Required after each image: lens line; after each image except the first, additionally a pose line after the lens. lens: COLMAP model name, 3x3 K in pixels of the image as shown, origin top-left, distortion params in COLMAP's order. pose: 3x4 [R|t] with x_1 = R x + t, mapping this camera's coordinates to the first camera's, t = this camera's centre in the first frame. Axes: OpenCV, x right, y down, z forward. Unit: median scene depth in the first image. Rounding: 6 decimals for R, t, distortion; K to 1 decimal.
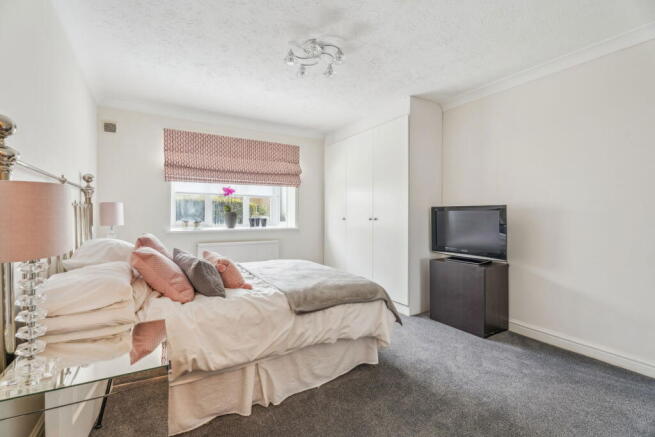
lens RADIAL K [[290.7, 0, 321.9], [0, 290.7, 214.0], [0, 0, 1]] dist [0.001535, -0.000178]
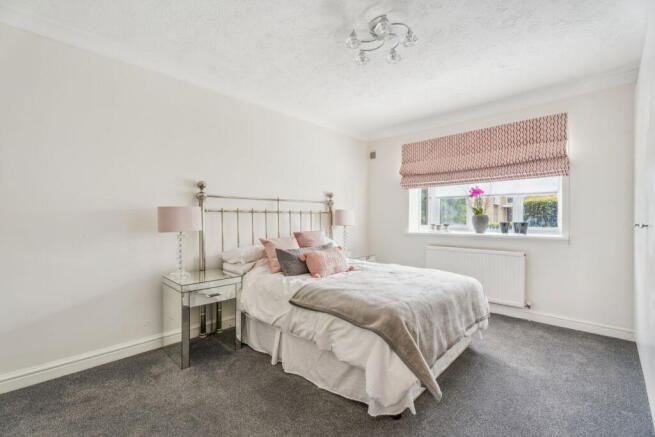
lens RADIAL K [[290.7, 0, 330.7], [0, 290.7, 216.4], [0, 0, 1]] dist [0.001535, -0.000178]
pose [[0.277365, -0.010774, -0.960704, 0.534872], [0.002544, 0.999942, -0.010480, 0.007216], [0.960761, 0.000463, 0.277376, 0.418381]]
